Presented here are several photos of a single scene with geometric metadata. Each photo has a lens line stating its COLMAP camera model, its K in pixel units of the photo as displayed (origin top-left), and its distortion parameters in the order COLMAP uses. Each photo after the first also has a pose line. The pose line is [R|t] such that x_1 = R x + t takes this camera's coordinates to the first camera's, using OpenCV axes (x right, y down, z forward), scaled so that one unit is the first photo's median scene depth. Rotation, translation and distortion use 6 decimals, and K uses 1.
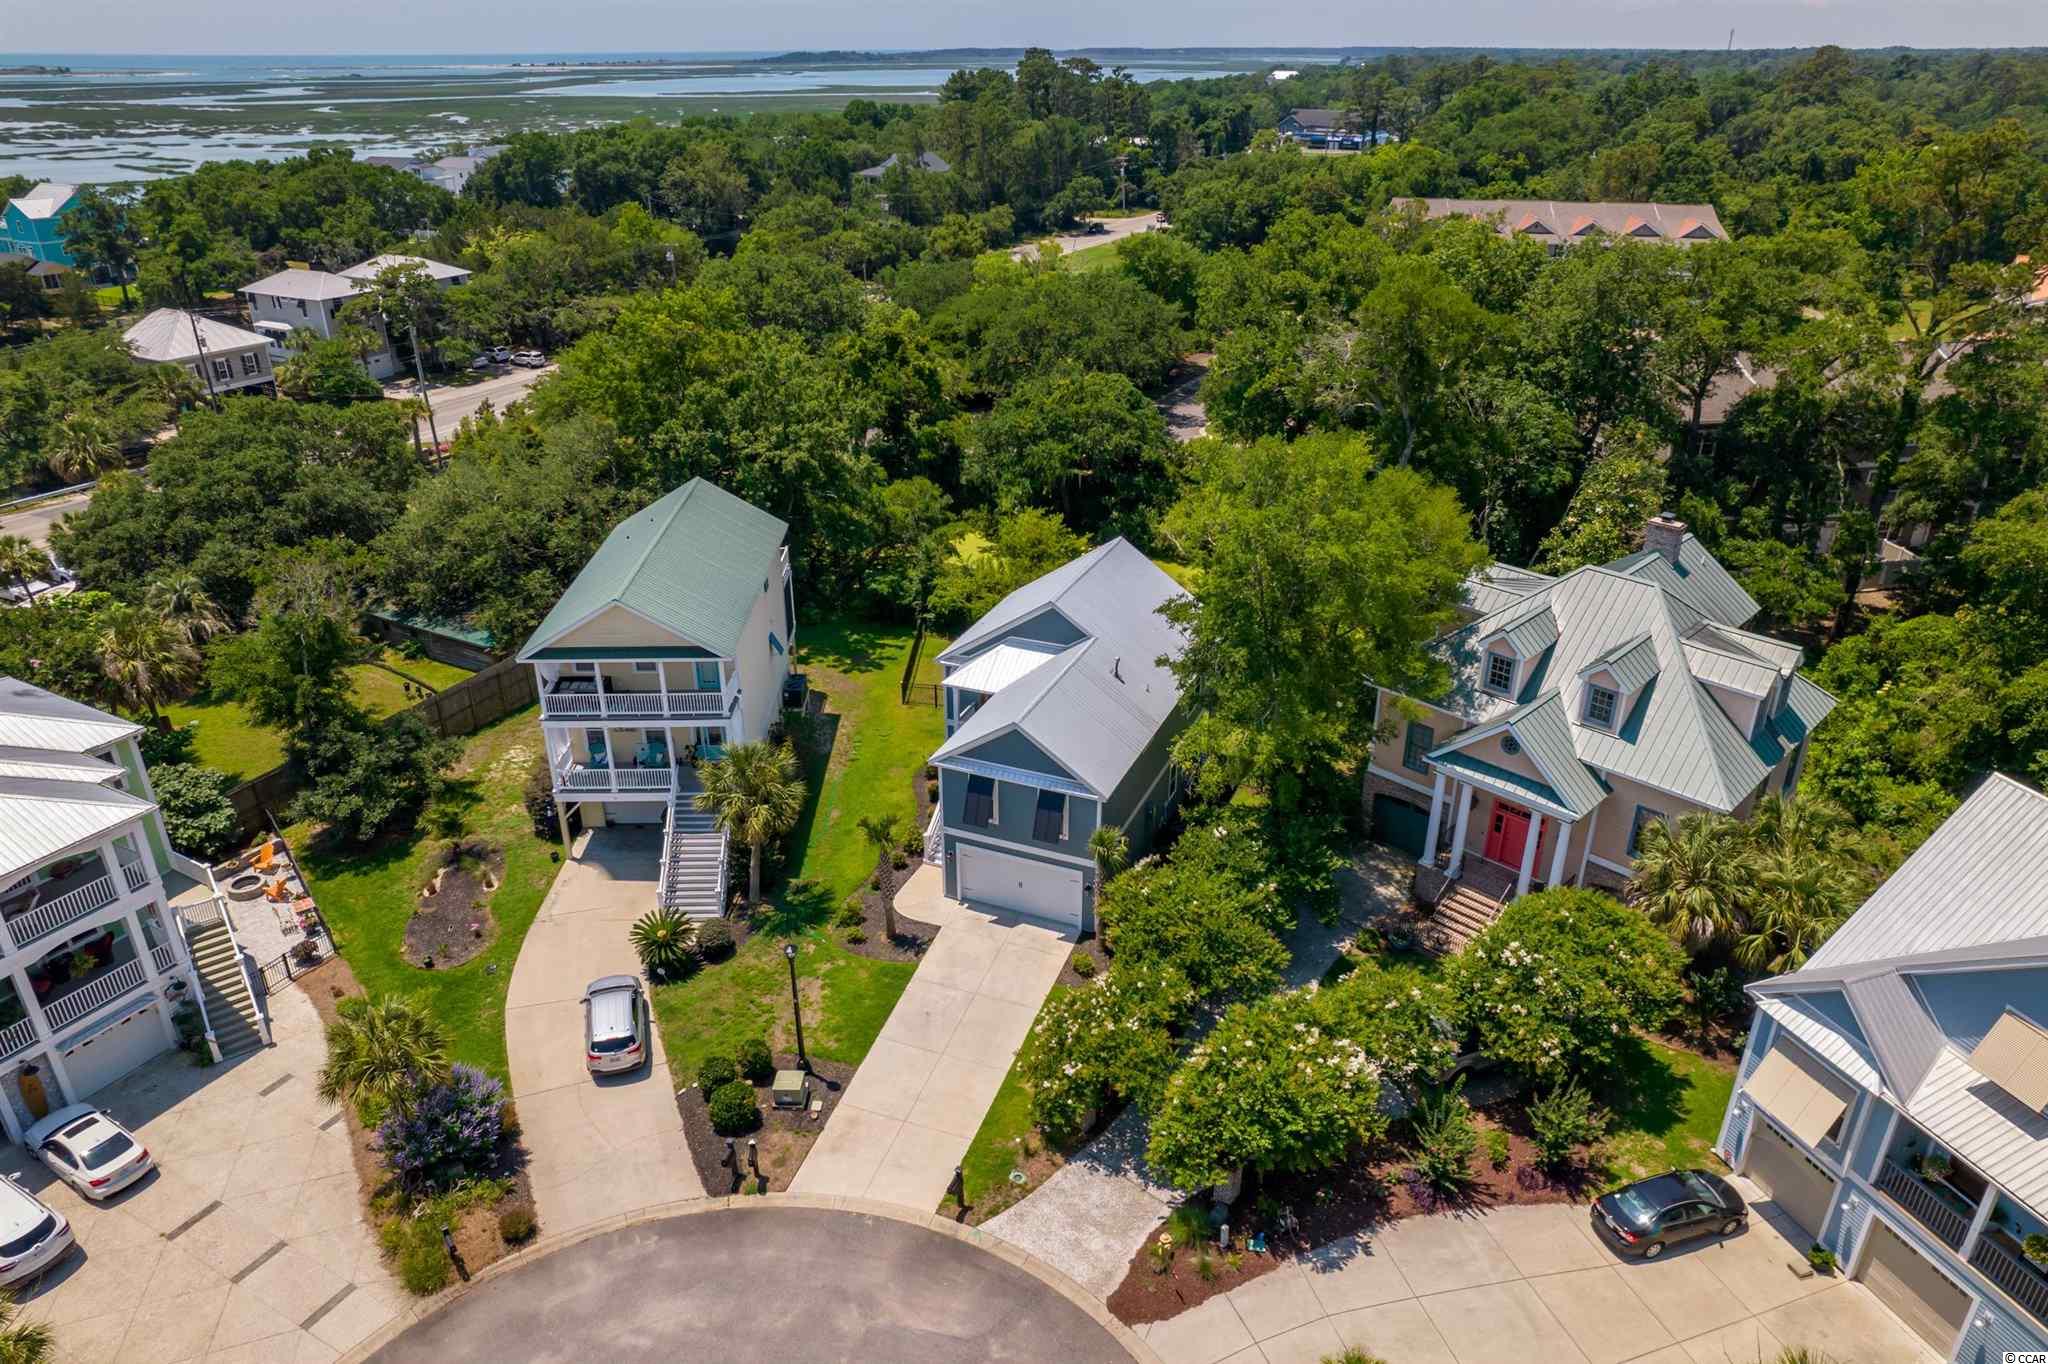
lens RADIAL K [[1336.2, 0, 1015.1], [0, 1336.2, 689.0], [0, 0, 1]] dist [-0.042147, 0.008256]
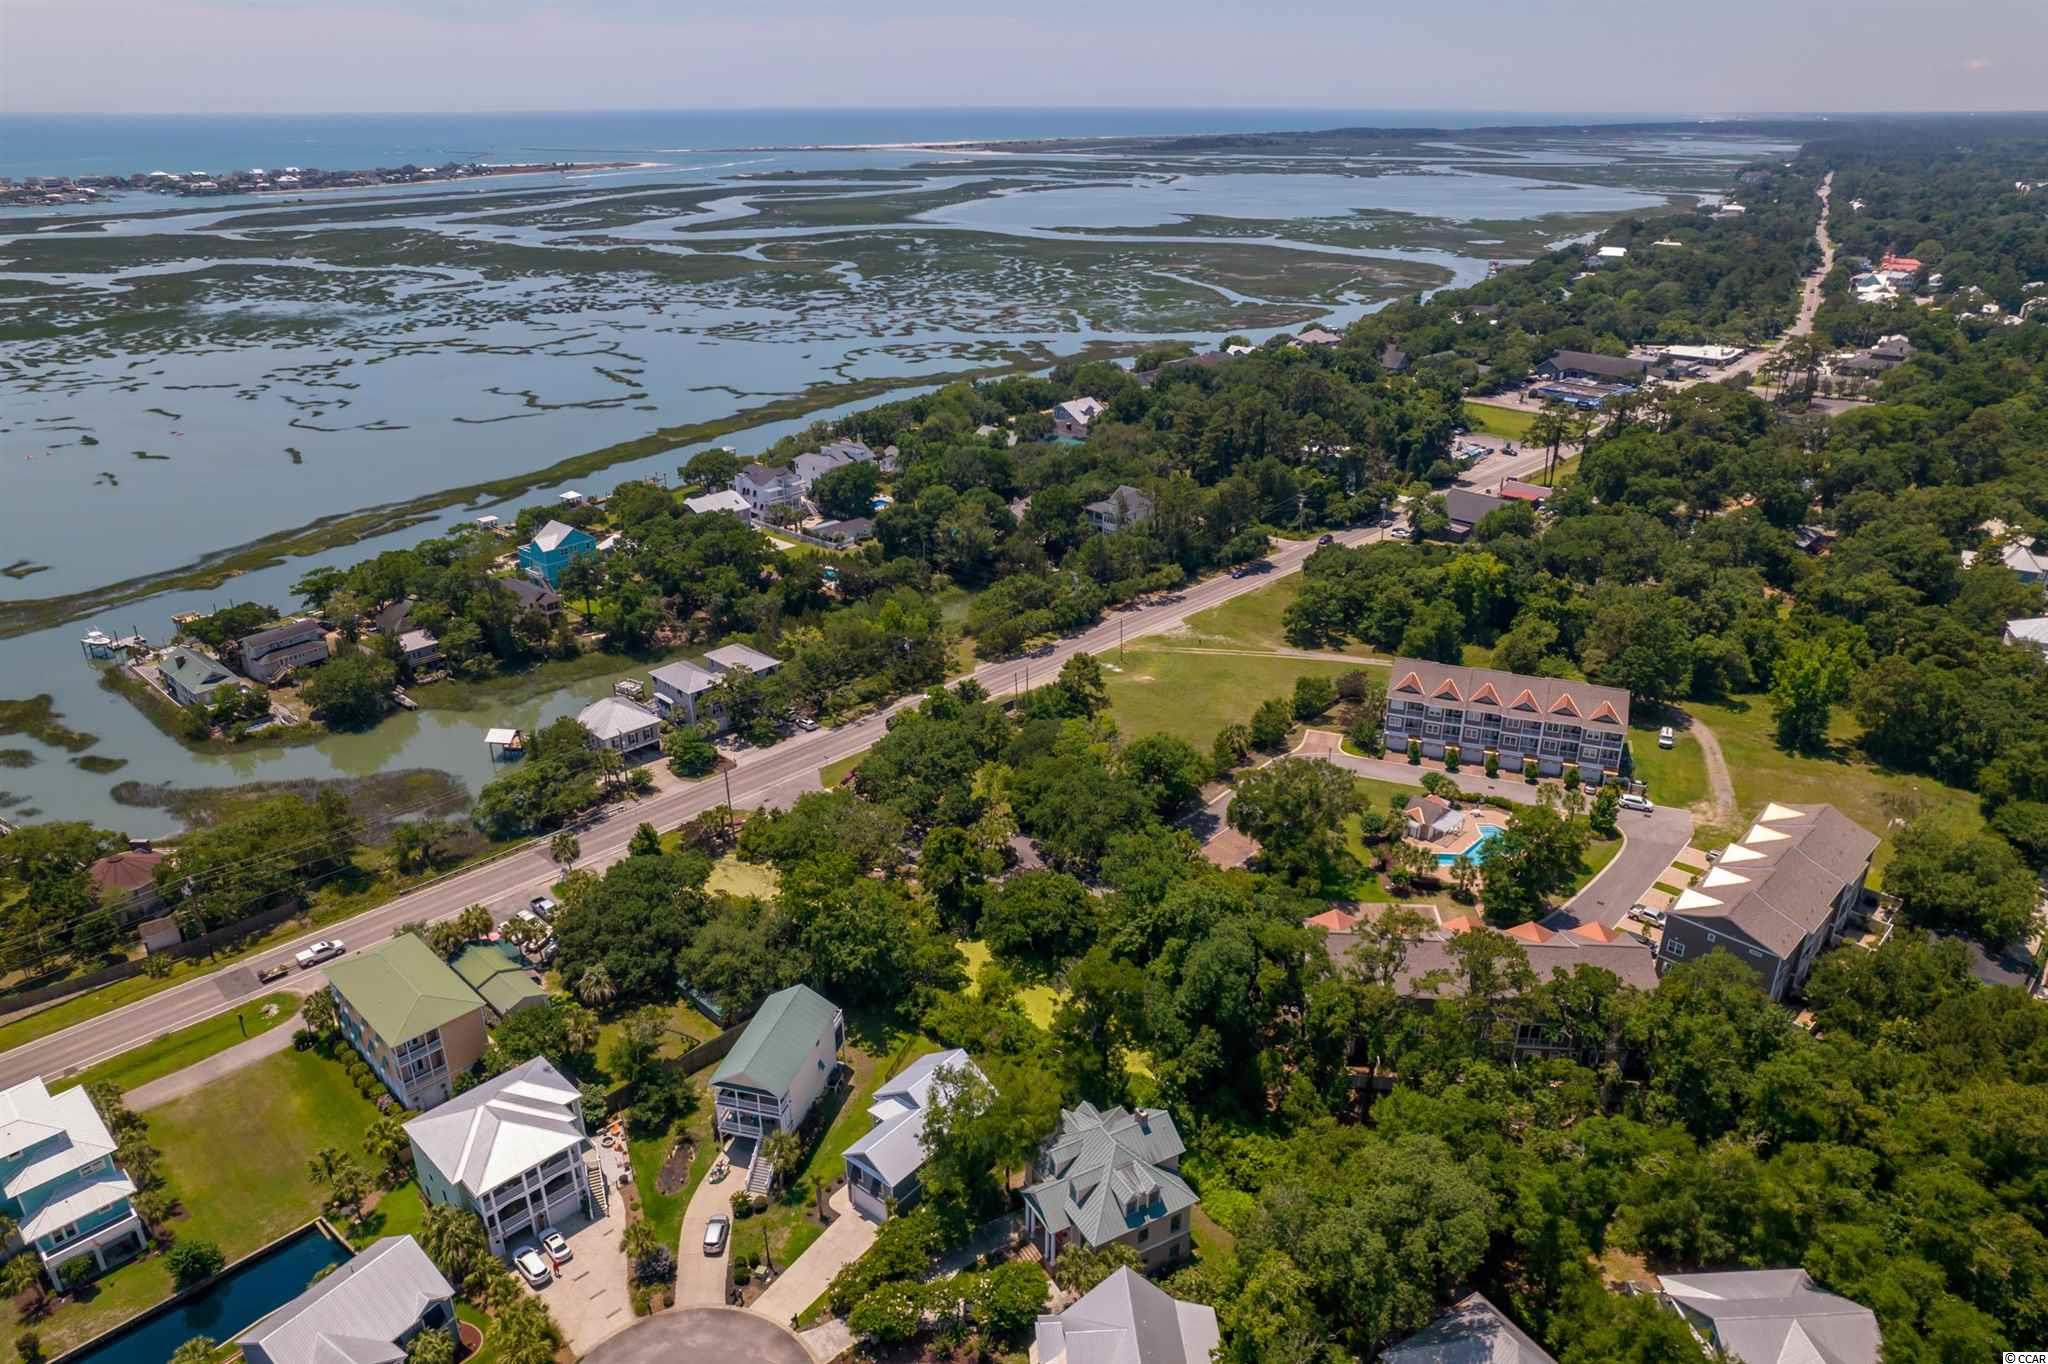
lens RADIAL K [[1336.2, 0, 1035.4], [0, 1336.2, 683.1], [0, 0, 1]] dist [-0.042147, 0.008256]
pose [[0.965712, 0.120164, -0.230134, 0.843008], [-0.129318, 0.991286, -0.025059, -0.903193], [0.225117, 0.053960, 0.972836, -1.626162]]
